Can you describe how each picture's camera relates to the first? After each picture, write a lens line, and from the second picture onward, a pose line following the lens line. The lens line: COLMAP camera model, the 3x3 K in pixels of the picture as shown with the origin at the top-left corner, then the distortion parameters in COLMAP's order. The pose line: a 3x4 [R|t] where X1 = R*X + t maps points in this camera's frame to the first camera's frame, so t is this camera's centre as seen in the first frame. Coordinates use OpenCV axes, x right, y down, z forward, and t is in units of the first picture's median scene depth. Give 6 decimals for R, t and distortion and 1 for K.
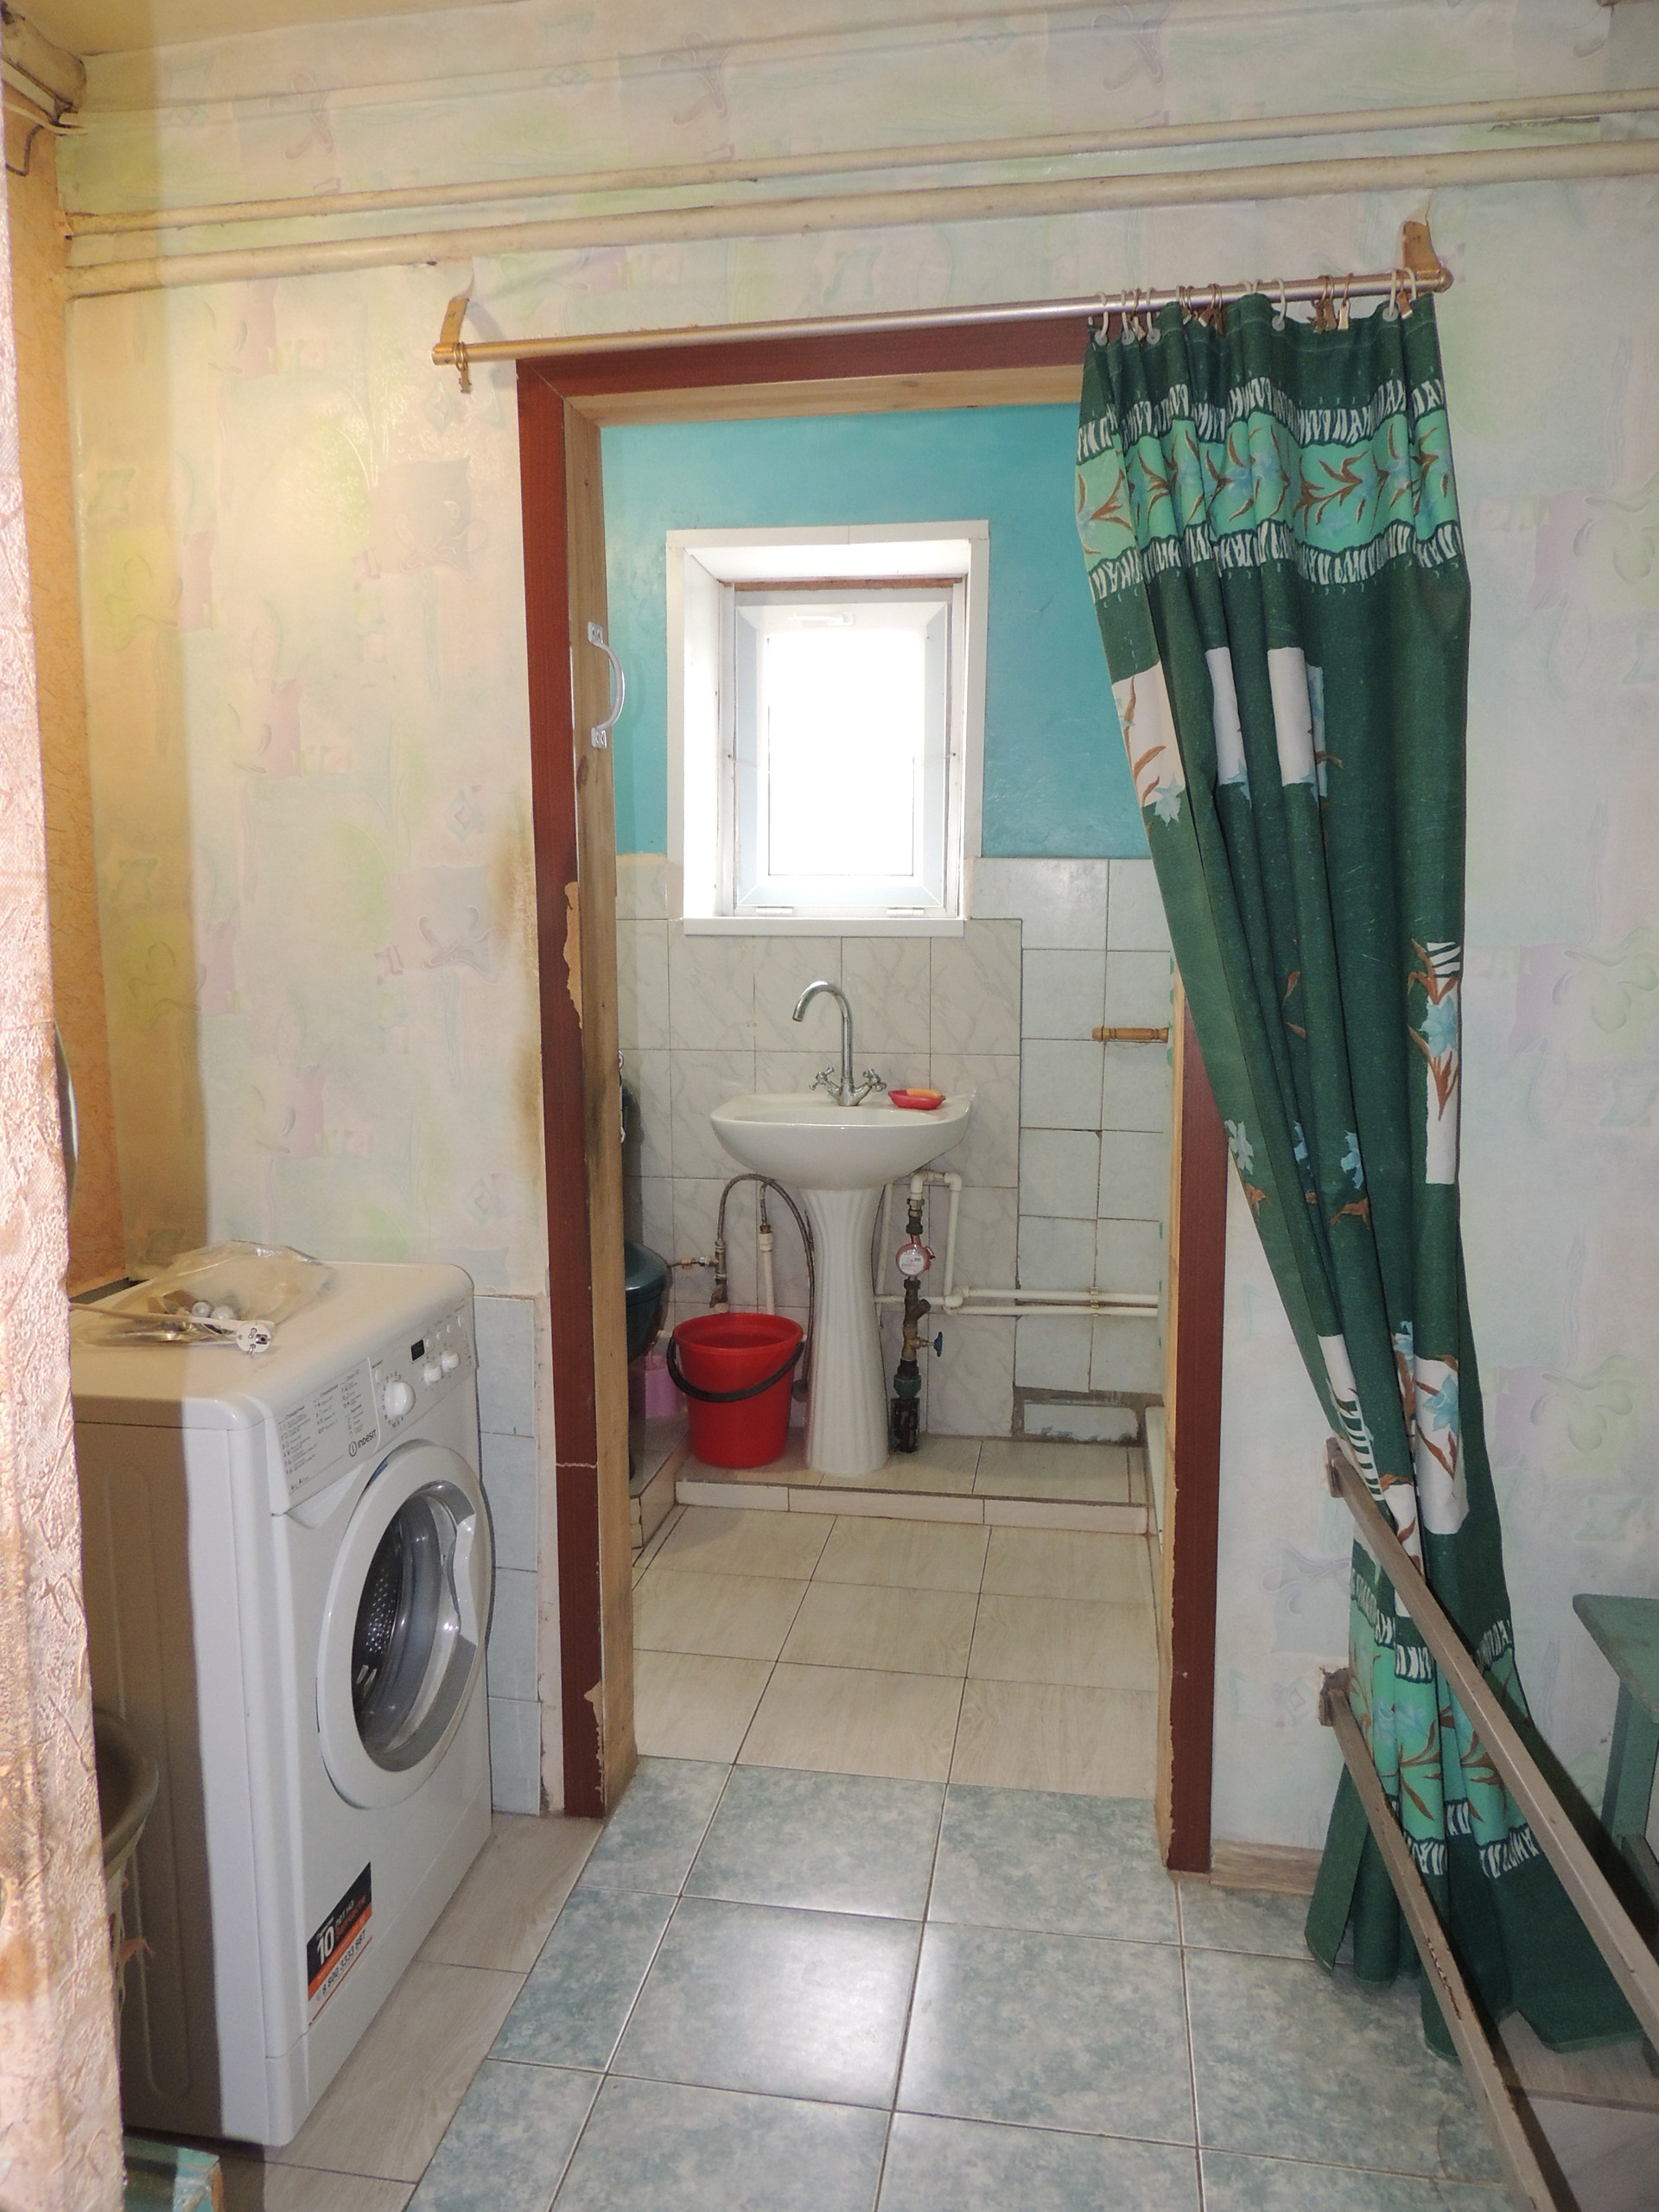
lens RADIAL K [[1569.1, 0, 835.8], [0, 1569.1, 1109.8], [0, 0, 1]] dist [-0.022826, 0.002422]
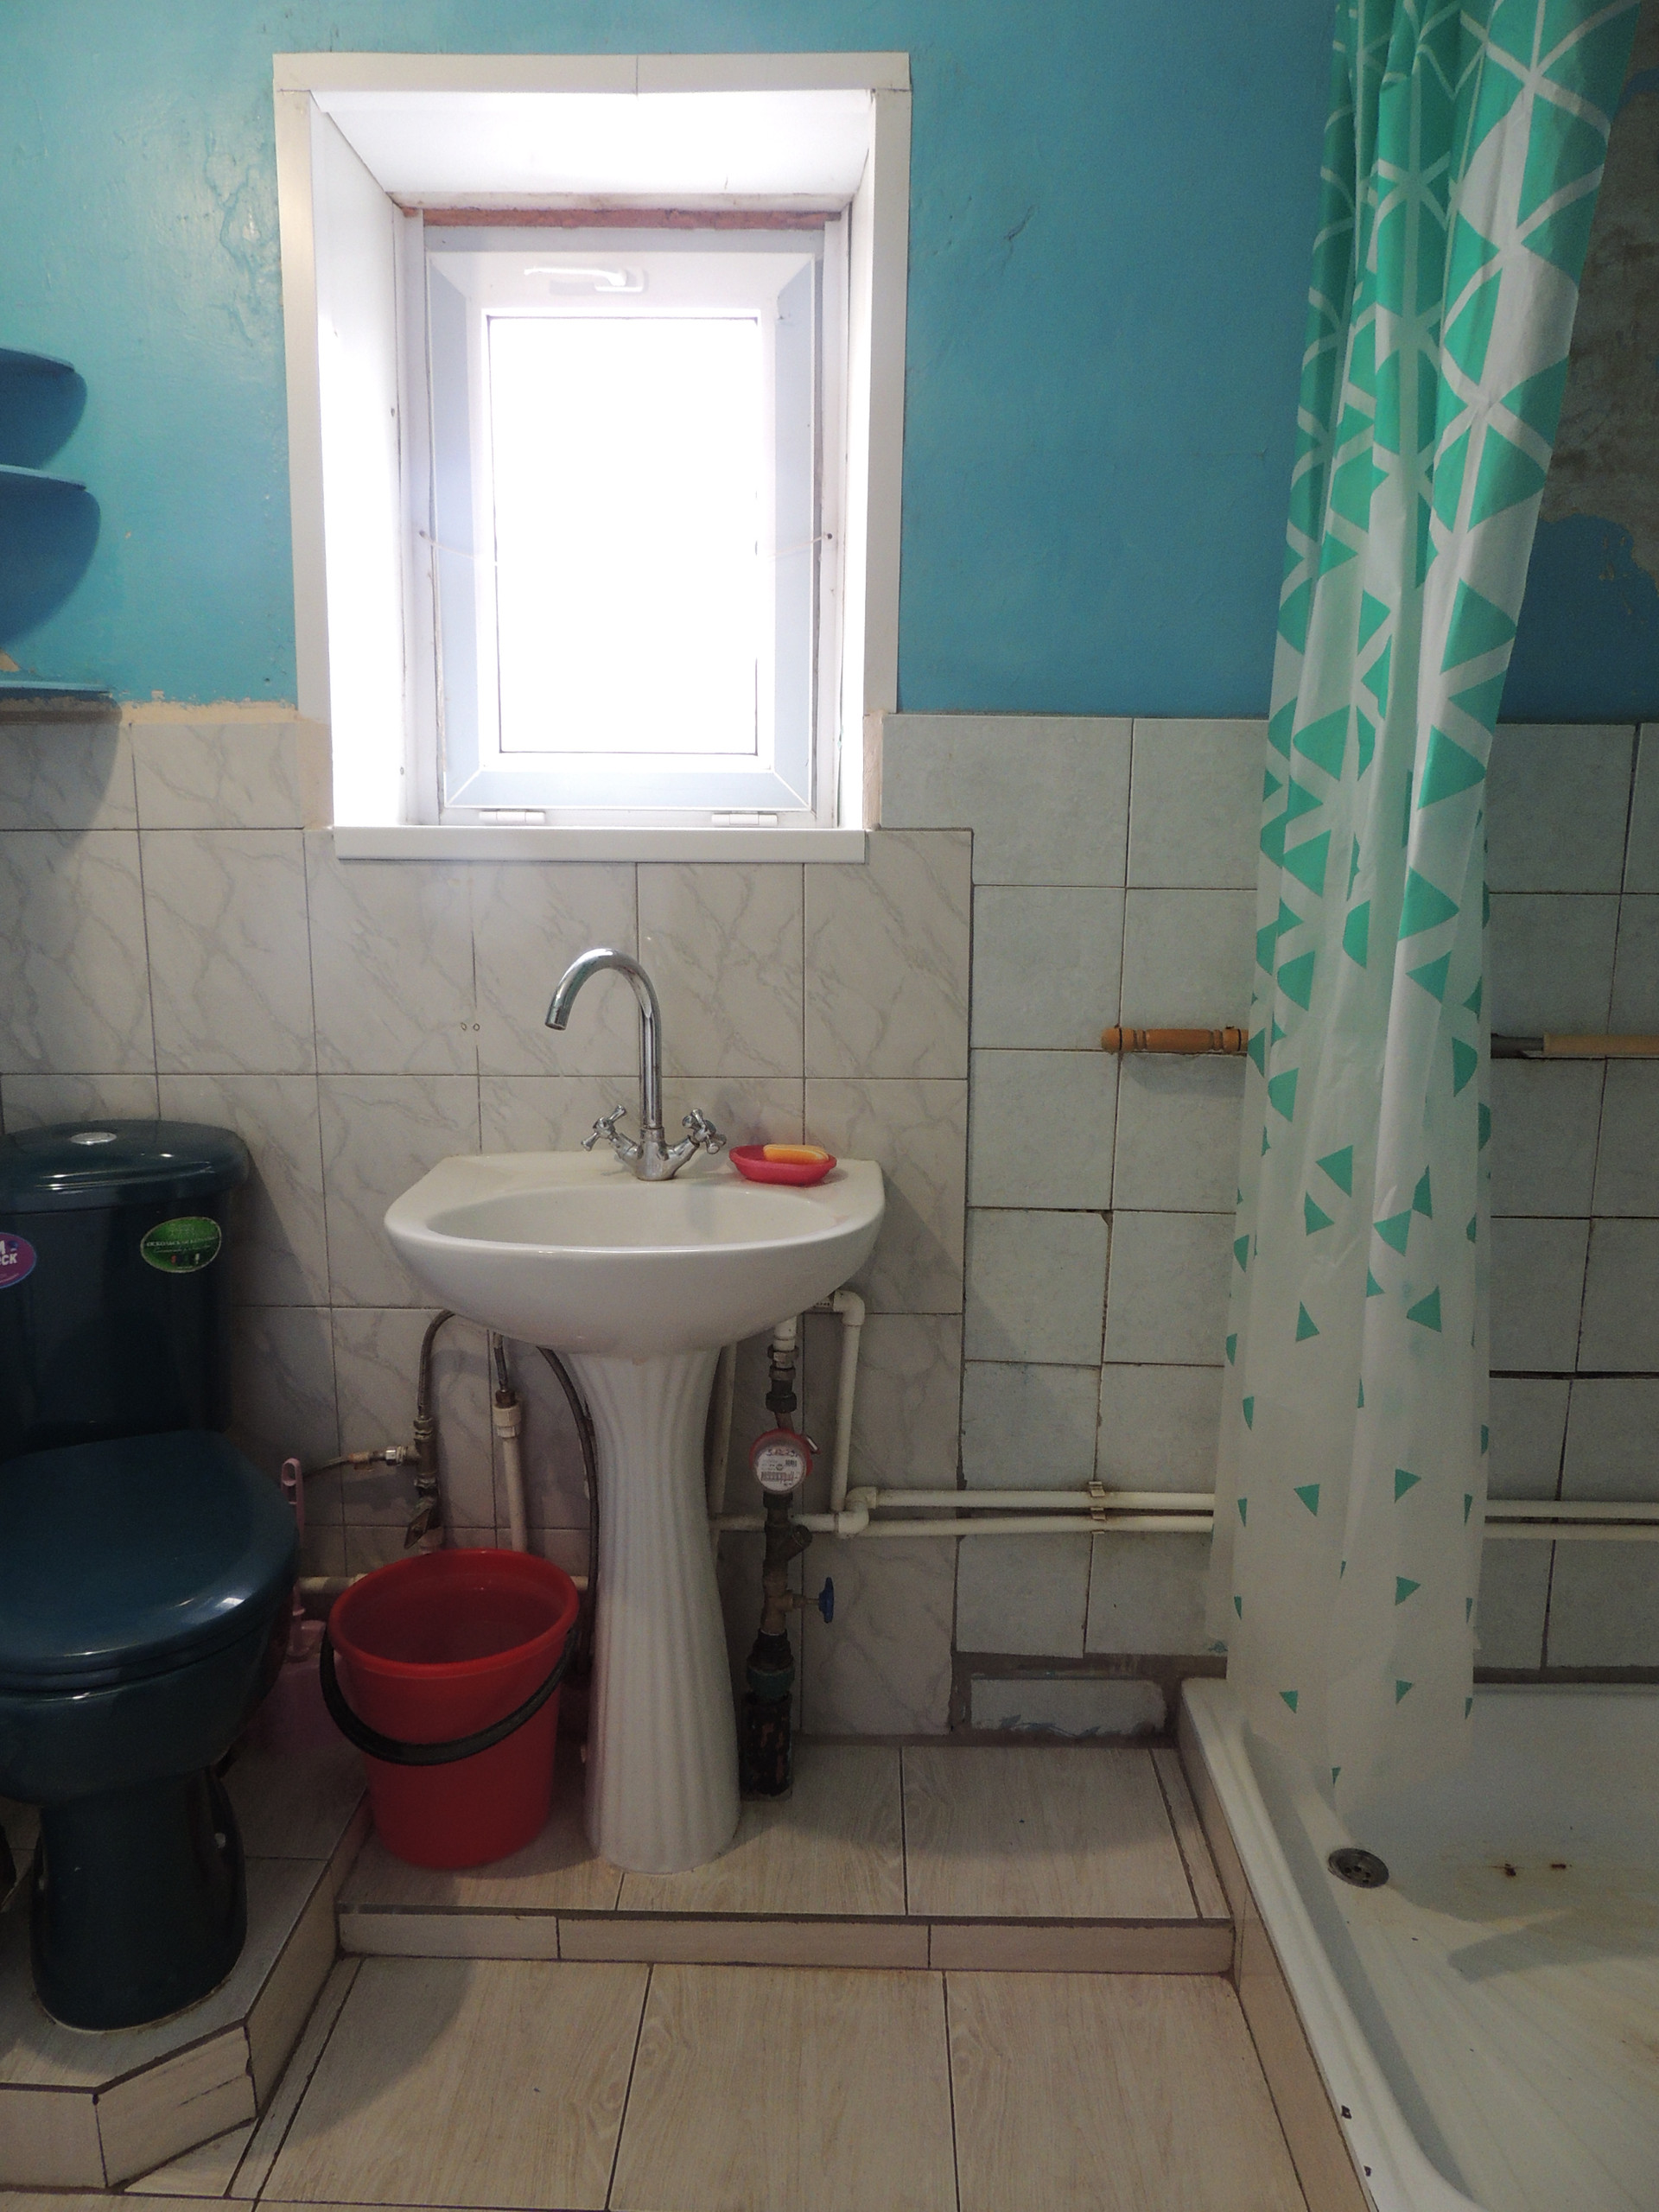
lens RADIAL K [[1569.1, 0, 821.7], [0, 1569.1, 1103.8], [0, 0, 1]] dist [-0.022826, 0.002422]
pose [[0.991220, -0.020287, 0.130659, -0.004997], [0.014265, 0.998799, 0.046865, -0.051705], [-0.131453, -0.044589, 0.990319, 0.456115]]
